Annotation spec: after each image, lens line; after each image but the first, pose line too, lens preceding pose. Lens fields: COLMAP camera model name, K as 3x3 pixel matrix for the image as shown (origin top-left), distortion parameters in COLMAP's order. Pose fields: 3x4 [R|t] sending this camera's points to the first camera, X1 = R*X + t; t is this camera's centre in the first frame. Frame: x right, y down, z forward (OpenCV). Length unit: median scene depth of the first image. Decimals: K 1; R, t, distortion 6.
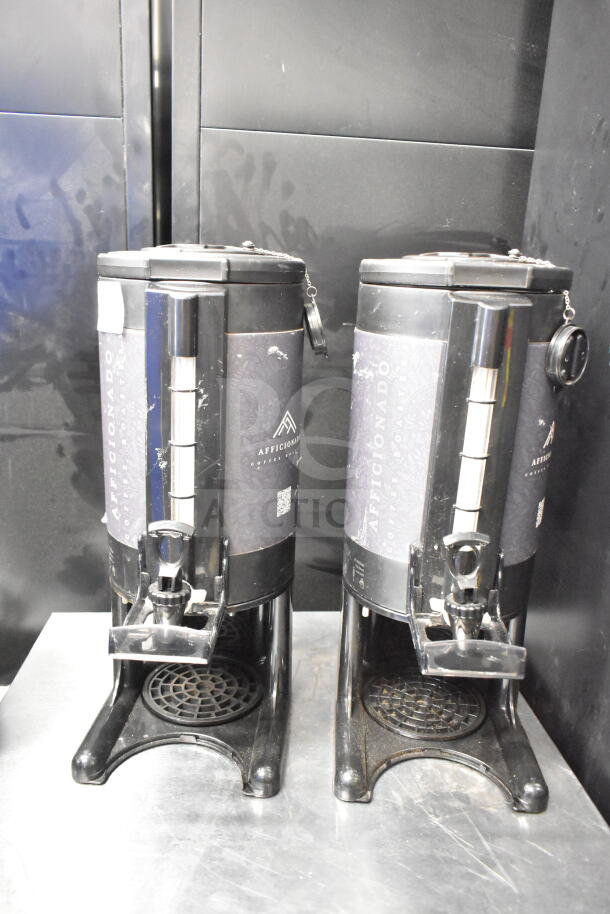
lens RADIAL K [[734.8, 0, 305.0], [0, 734.8, 457.0], [0, 0, 1]] dist [-0.005136, -0.002486]
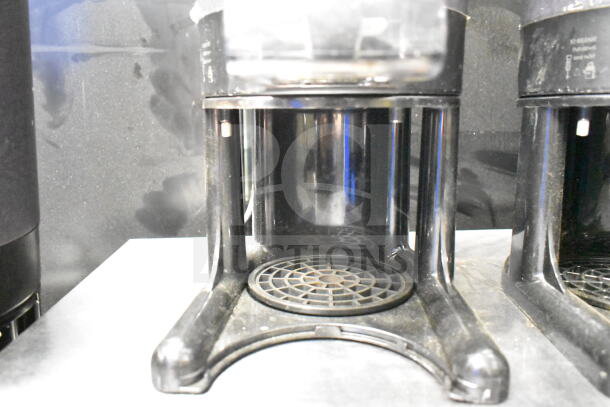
lens RADIAL K [[481.7, 0, 305.0], [0, 481.7, 203.5], [0, 0, 1]] dist [0.000618, 0.001477]
pose [[0.999229, -0.039227, -0.001328, -0.165120], [0.038975, 0.995656, -0.084563, 0.288700], [0.004639, 0.084446, 0.996417, 0.530294]]
